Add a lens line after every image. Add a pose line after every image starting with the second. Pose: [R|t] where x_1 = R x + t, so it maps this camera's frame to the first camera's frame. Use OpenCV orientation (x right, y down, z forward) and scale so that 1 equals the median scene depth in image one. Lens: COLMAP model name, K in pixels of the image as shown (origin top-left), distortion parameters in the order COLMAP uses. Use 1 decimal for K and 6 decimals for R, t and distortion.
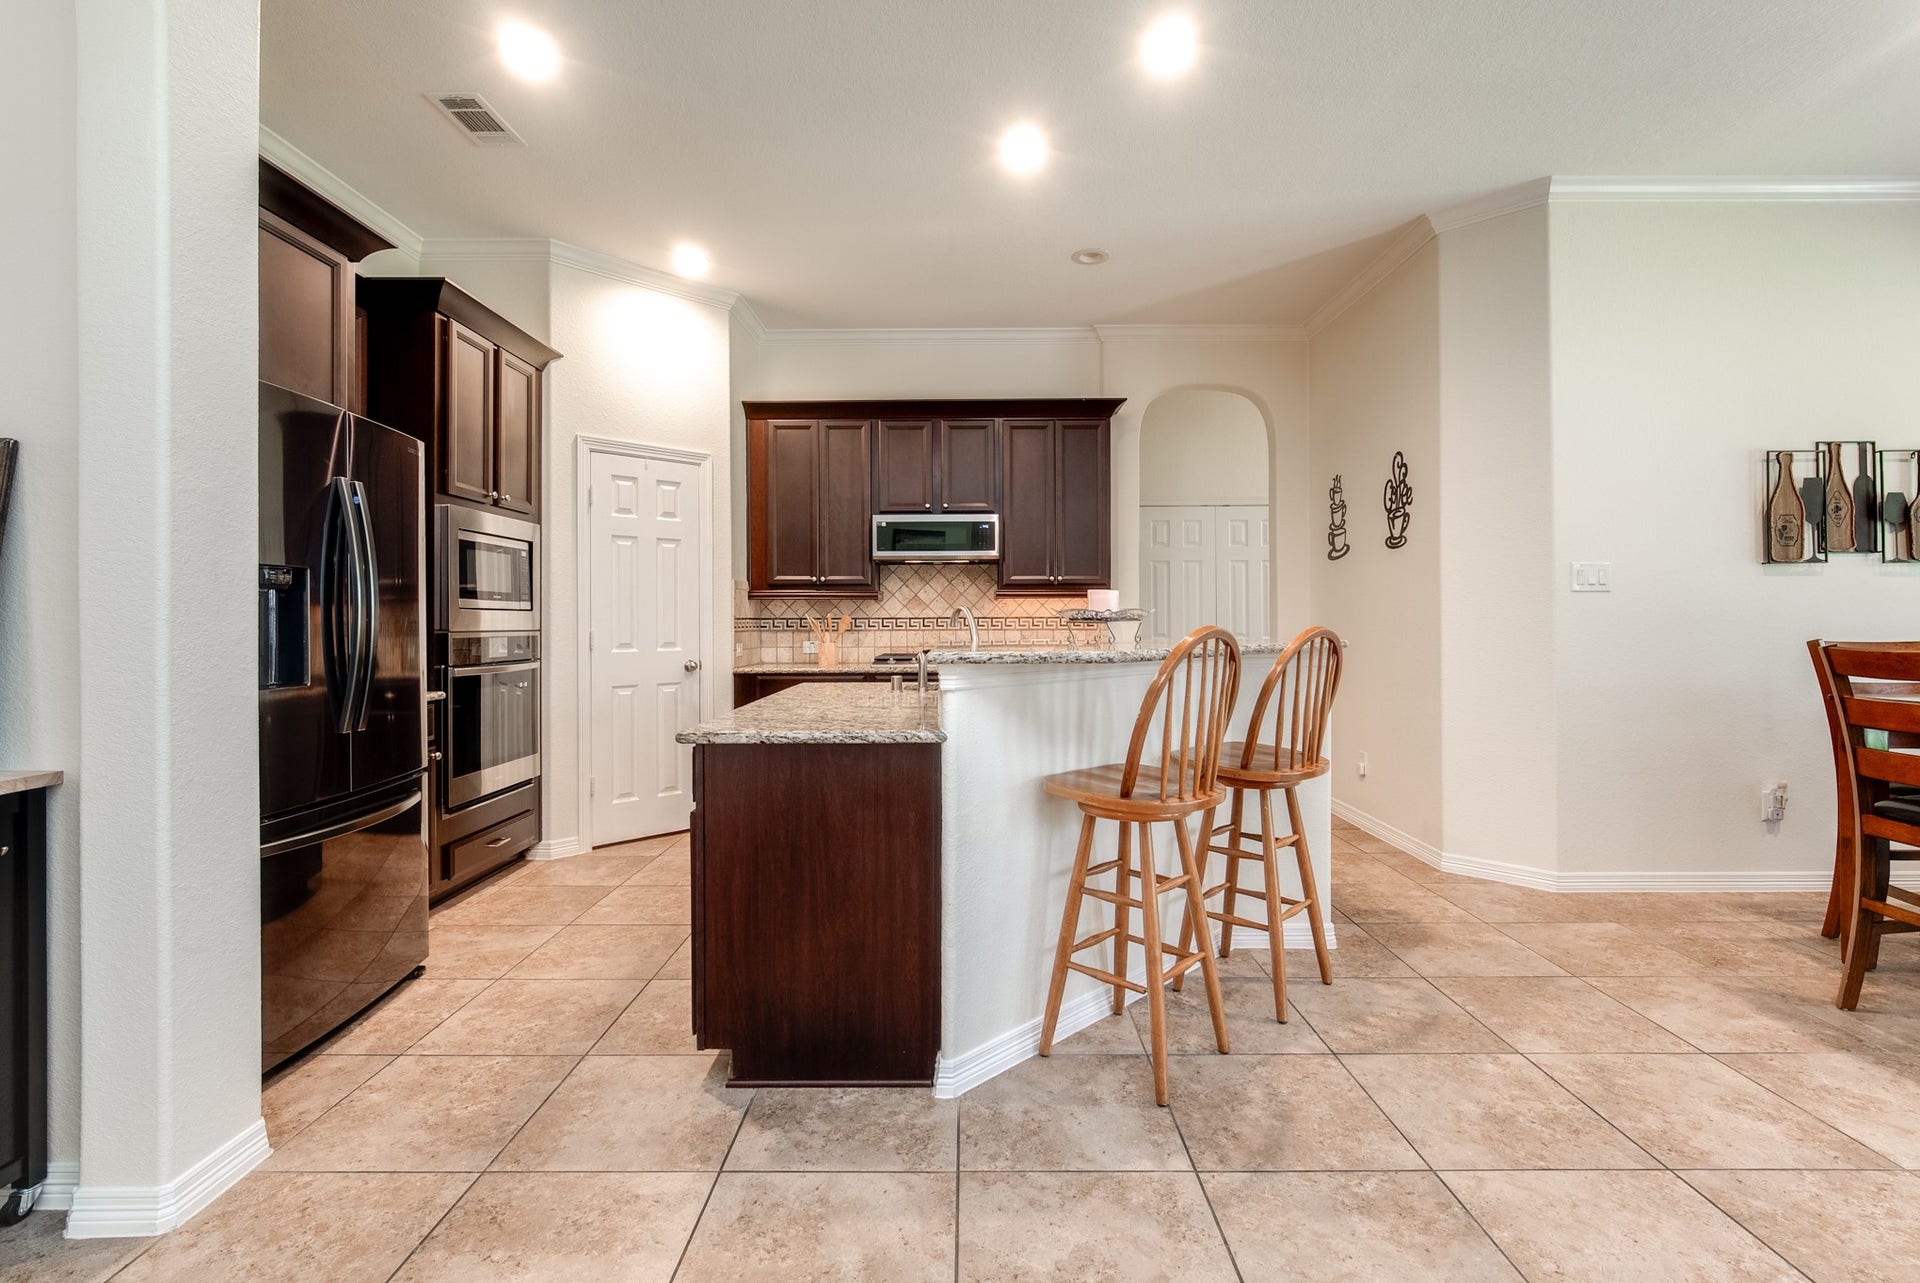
lens RADIAL K [[881.0, 0, 966.5], [0, 881.0, 615.5], [0, 0, 1]] dist [-0.015857, 0.005174]
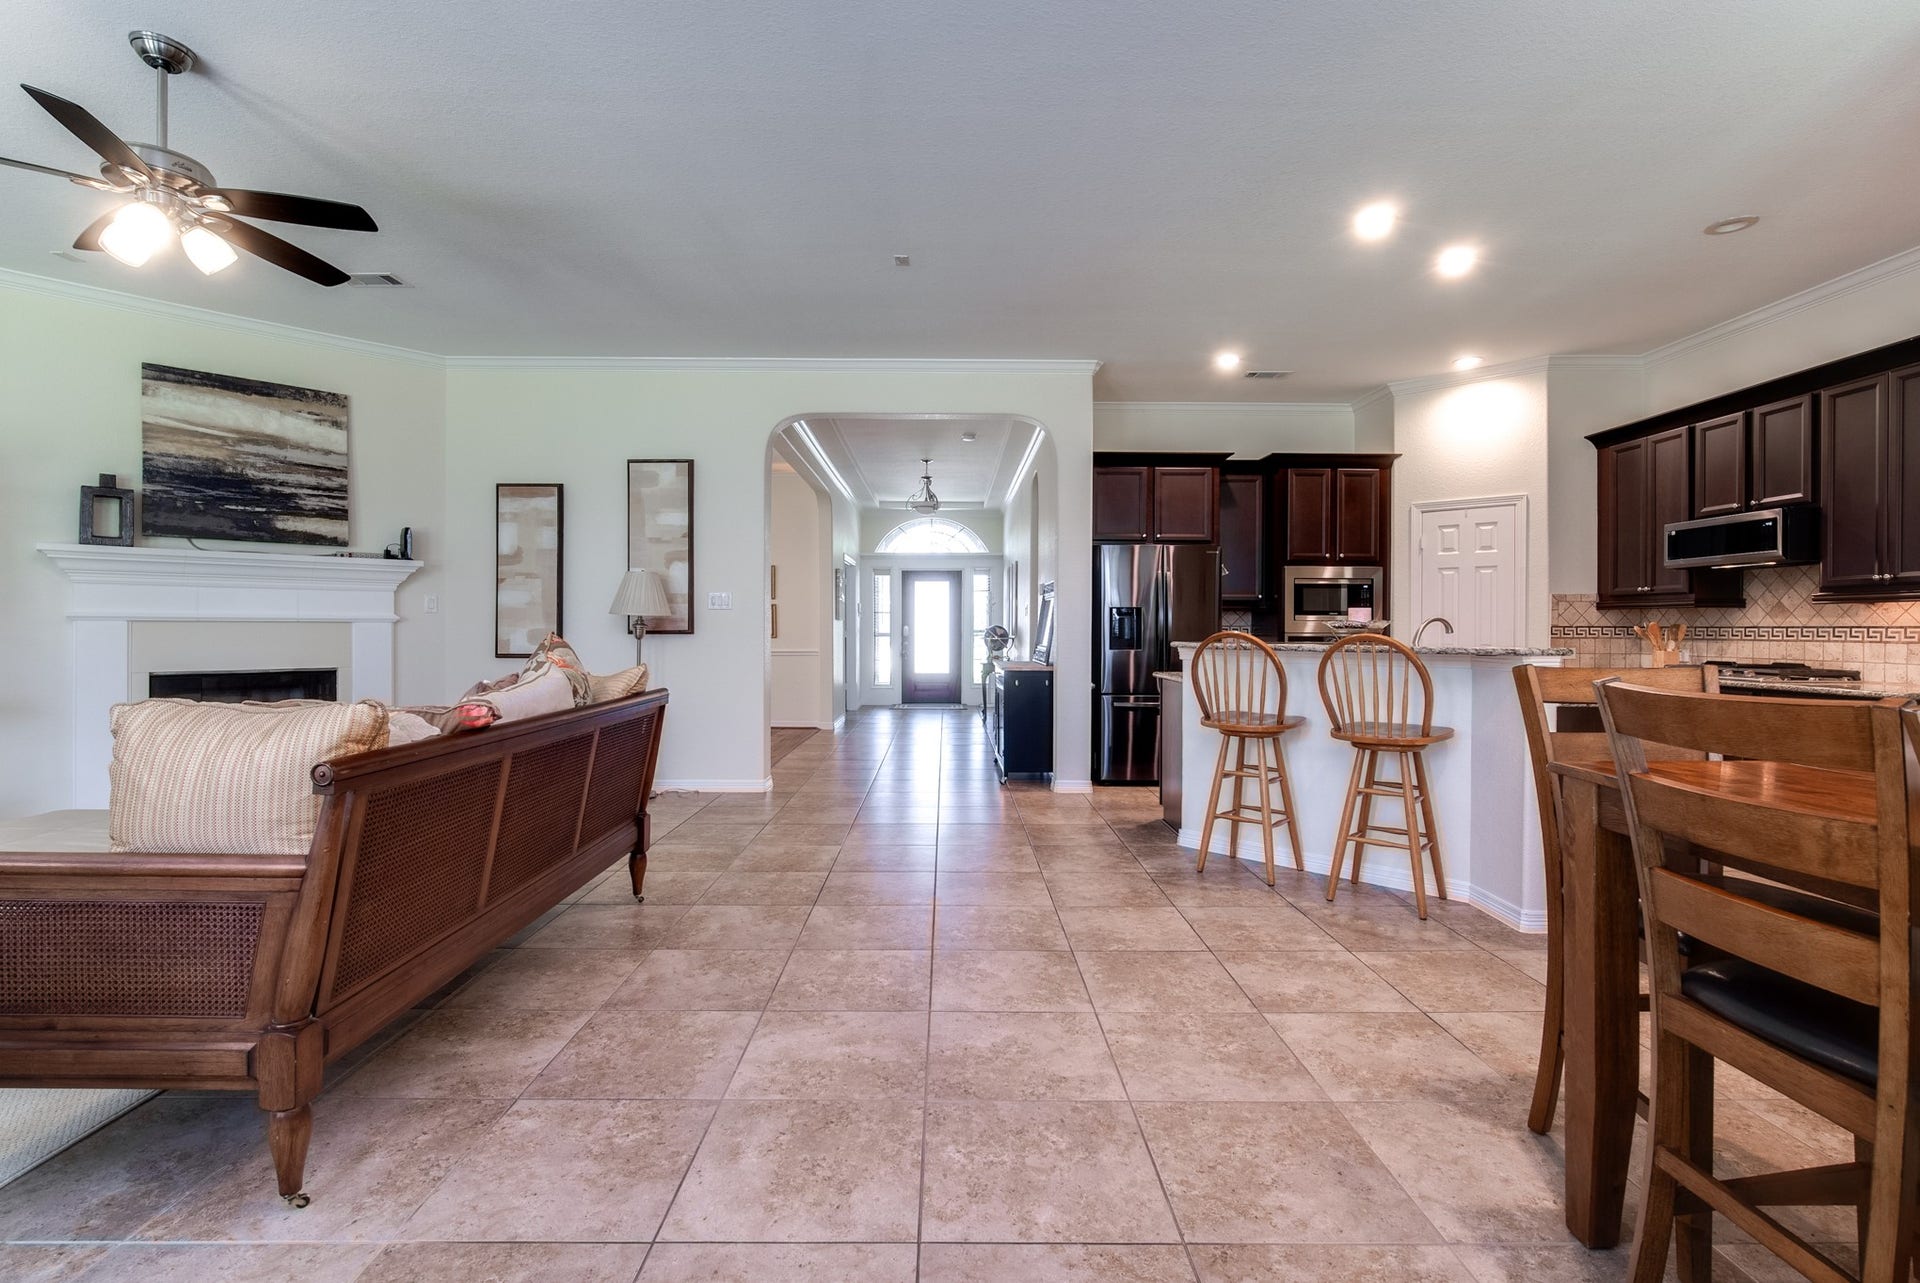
lens RADIAL K [[881.0, 0, 945.6], [0, 881.0, 620.7], [0, 0, 1]] dist [-0.015857, 0.005174]
pose [[0.002328, -0.001461, -0.999996, 1.248781], [0.000059, 0.999999, -0.001461, -0.003756], [0.999997, -0.000056, 0.002328, 0.236329]]
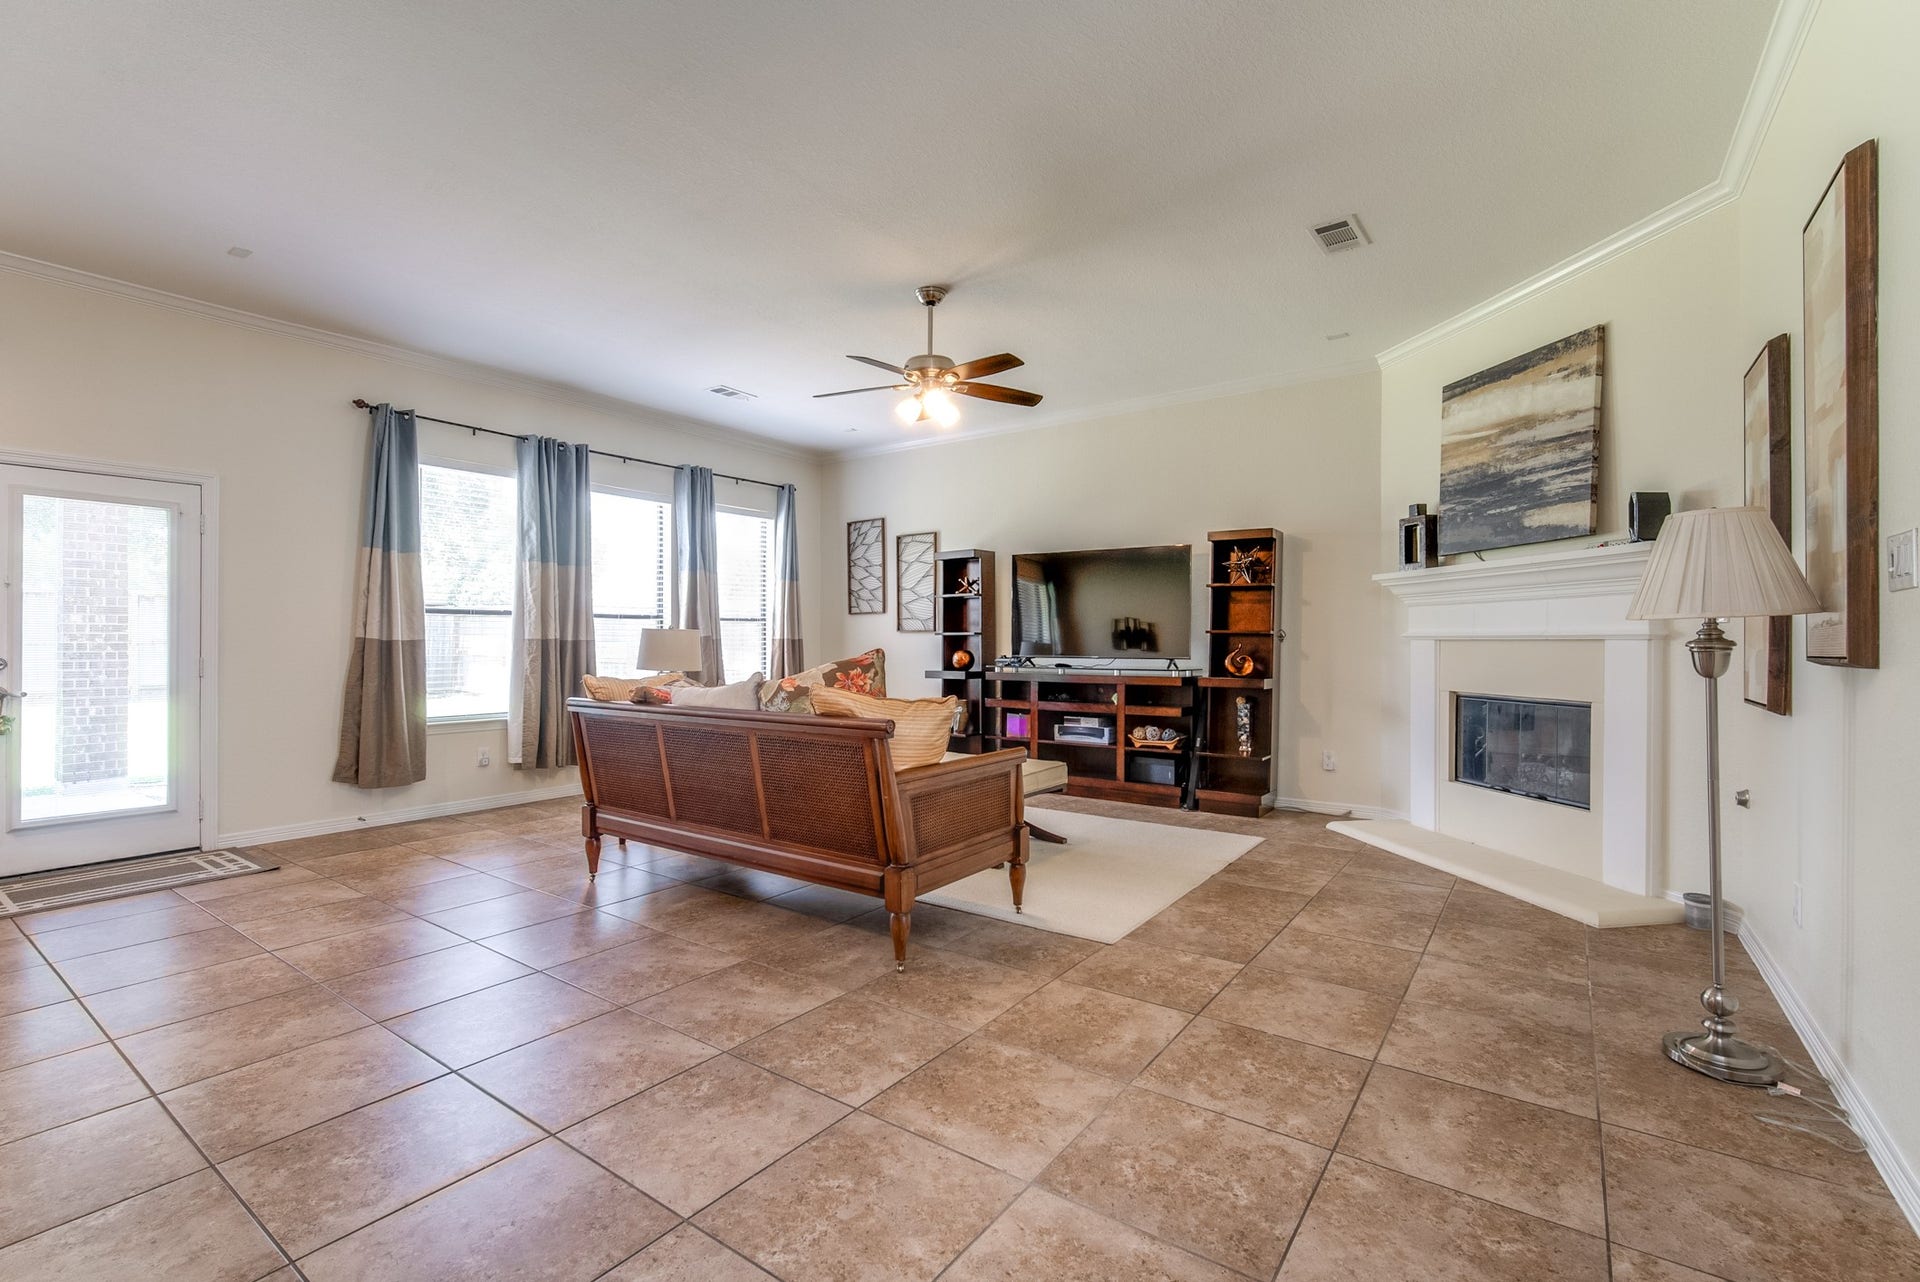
lens RADIAL K [[850.1, 0, 972.1], [0, 850.1, 632.0], [0, 0, 1]] dist [-0.012501, 0.003297]
pose [[-0.818693, 0.011455, 0.574118, -0.260989], [0.001083, 0.999830, -0.018404, 0.005390], [-0.574231, -0.014445, -0.818566, 0.515400]]
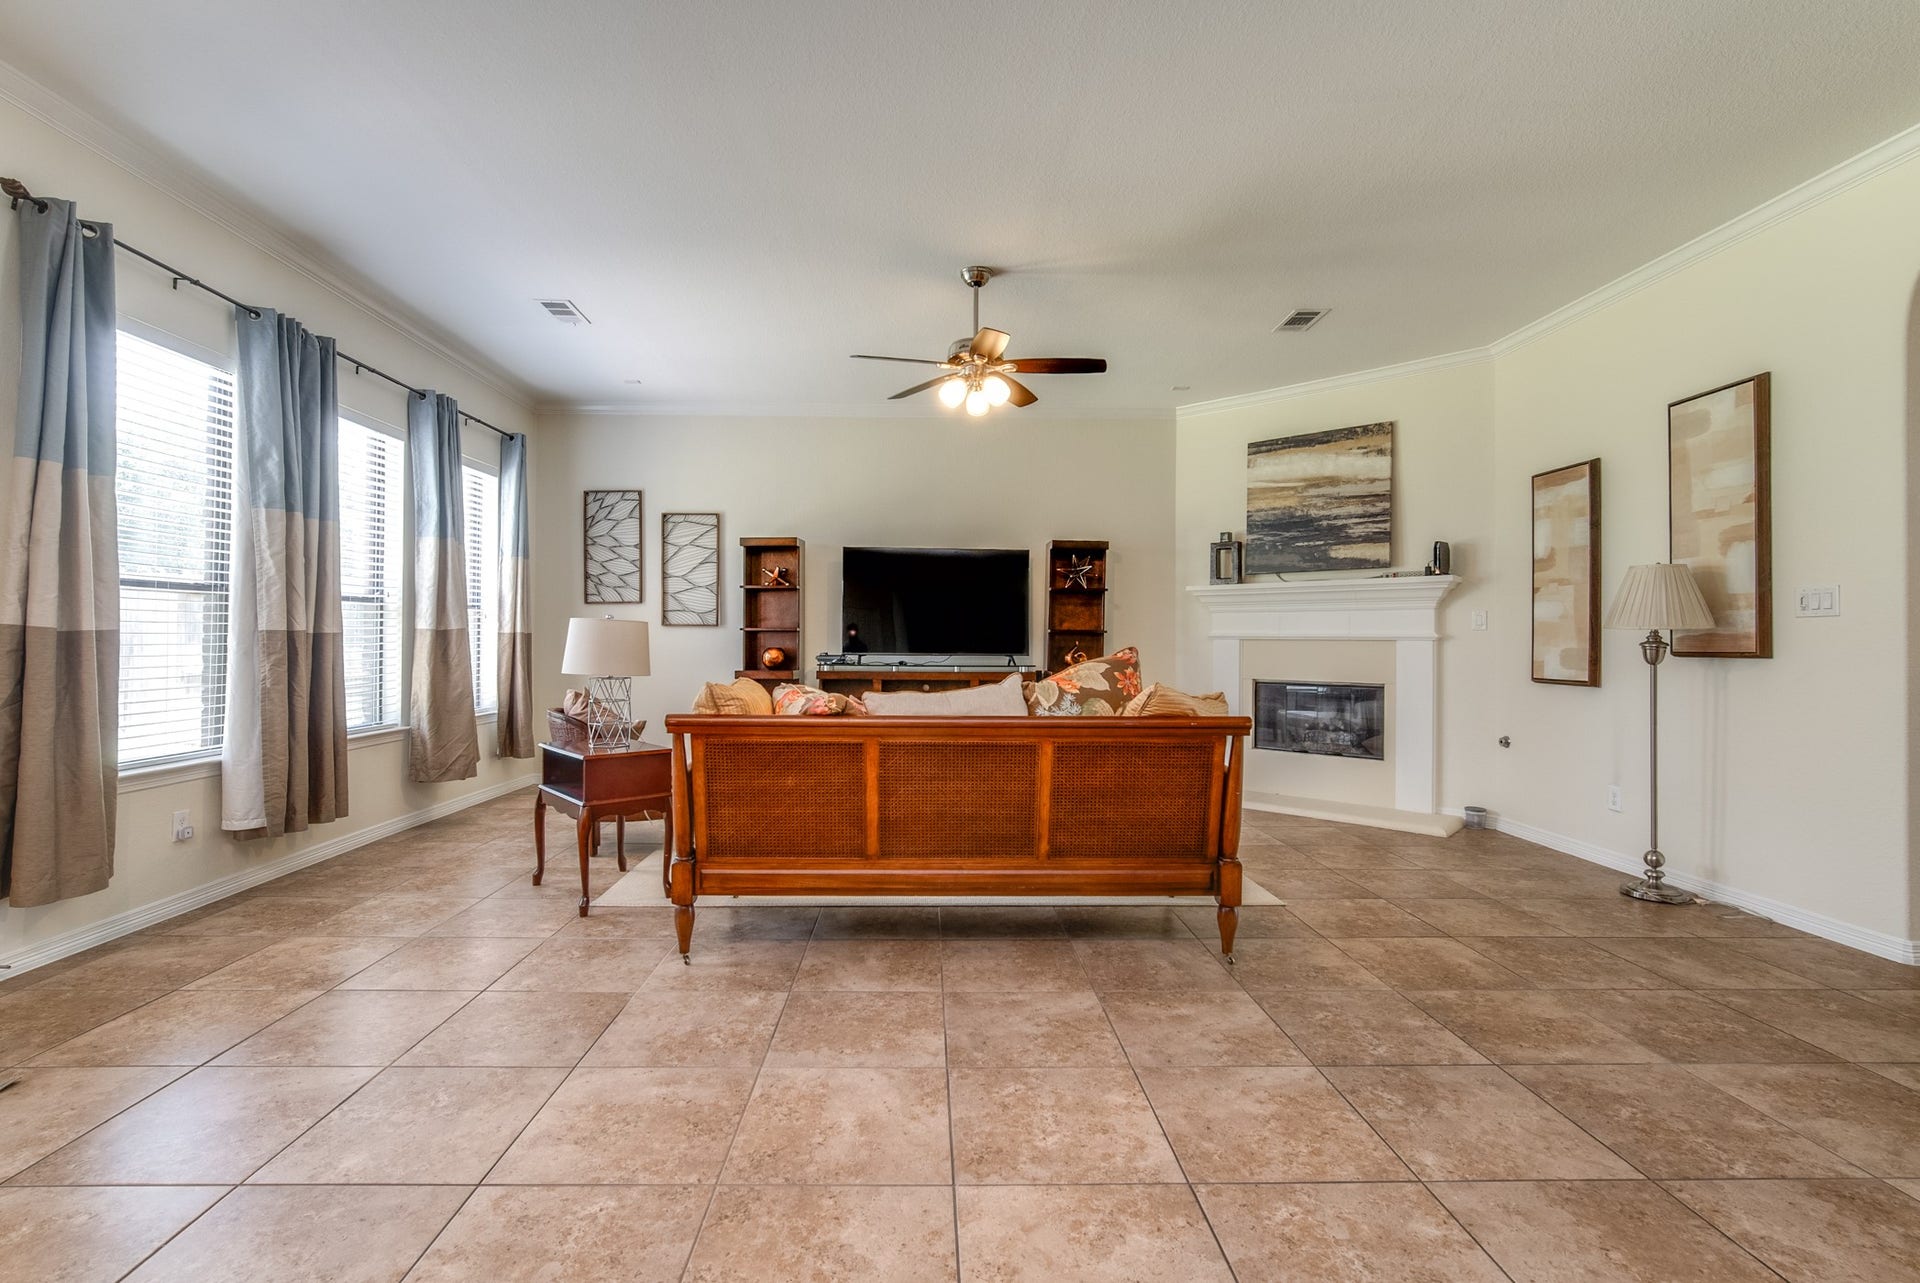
lens RADIAL K [[850.1, 0, 942.1], [0, 850.1, 632.0], [0, 0, 1]] dist [-0.012501, 0.003297]
pose [[-0.999804, -0.001354, -0.019755, 0.552946], [-0.001099, 0.999916, -0.012907, 0.002035], [0.019771, -0.012883, -0.999722, 0.711757]]
